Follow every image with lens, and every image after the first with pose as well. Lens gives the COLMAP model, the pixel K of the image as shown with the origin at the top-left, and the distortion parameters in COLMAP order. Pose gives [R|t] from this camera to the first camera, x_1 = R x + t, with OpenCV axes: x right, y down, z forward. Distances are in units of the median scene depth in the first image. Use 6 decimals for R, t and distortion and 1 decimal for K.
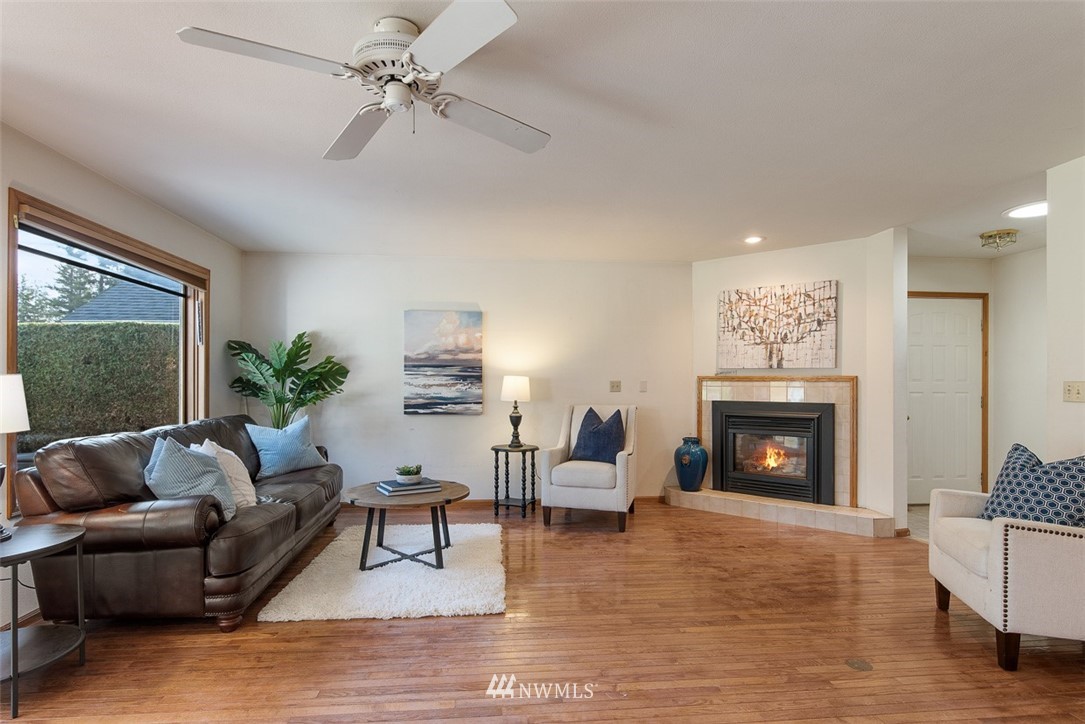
lens RADIAL K [[541.1, 0, 531.5], [0, 541.1, 380.9], [0, 0, 1]] dist [0.000350, -0.003985]
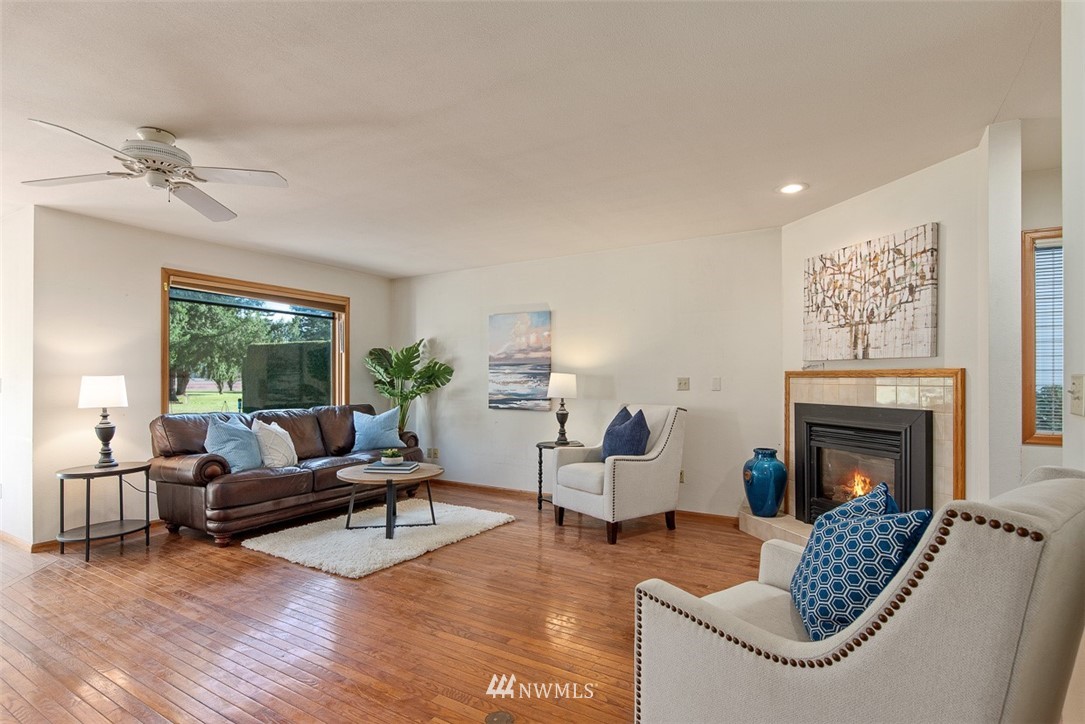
lens RADIAL K [[541.1, 0, 532.2], [0, 541.1, 378.5], [0, 0, 1]] dist [0.000350, -0.003985]
pose [[0.797598, -0.003321, -0.603180, 0.542442], [0.003082, 0.999994, -0.001430, 0.002007], [0.603181, -0.000719, 0.797604, 0.175217]]
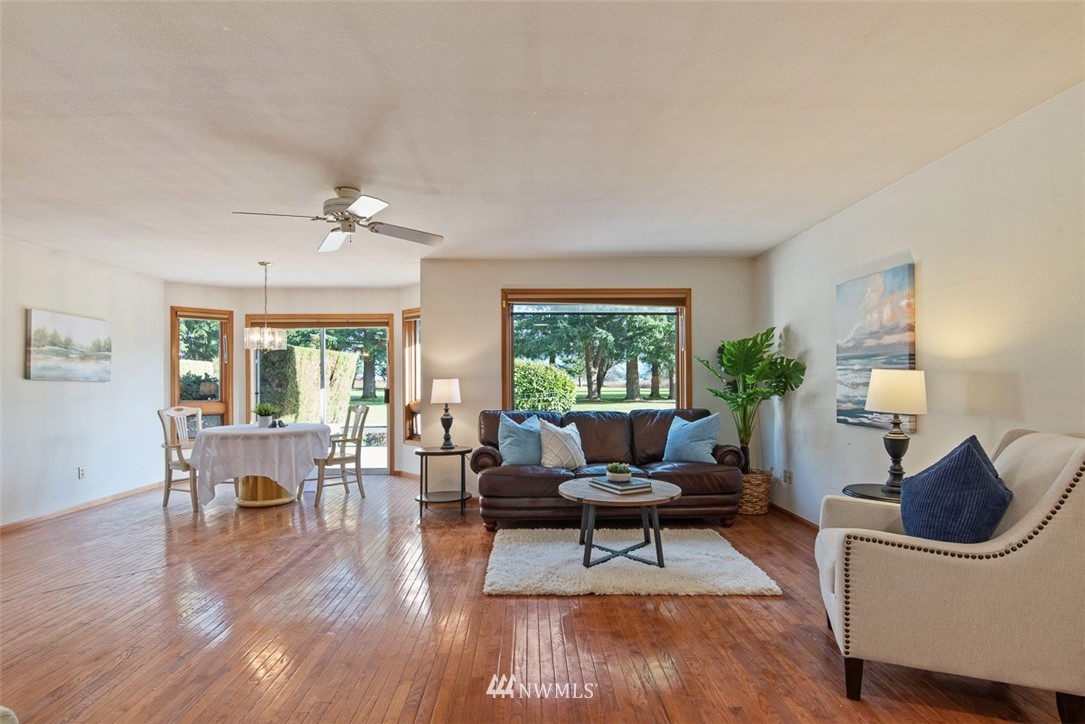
lens RADIAL K [[541.1, 0, 535.4], [0, 541.1, 373.0], [0, 0, 1]] dist [0.000350, -0.003985]
pose [[-0.077343, -0.015248, -0.996888, 0.588387], [0.007347, 0.999847, -0.015863, 0.001509], [0.996977, -0.008551, -0.077219, 0.680566]]
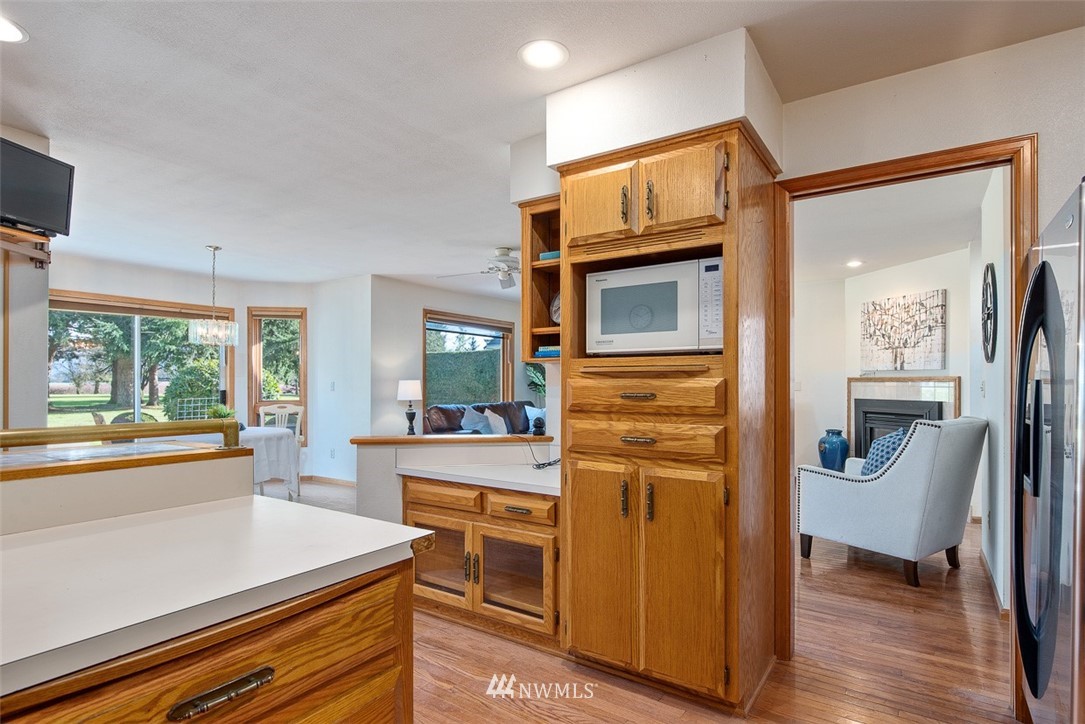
lens RADIAL K [[566.7, 0, 534.9], [0, 566.7, 381.1], [0, 0, 1]] dist [0.028379, -0.000032]
pose [[0.766234, -0.003490, -0.642552, 0.645435], [0.002393, 0.999994, -0.002578, 0.000840], [0.642557, 0.000437, 0.766238, -0.404741]]
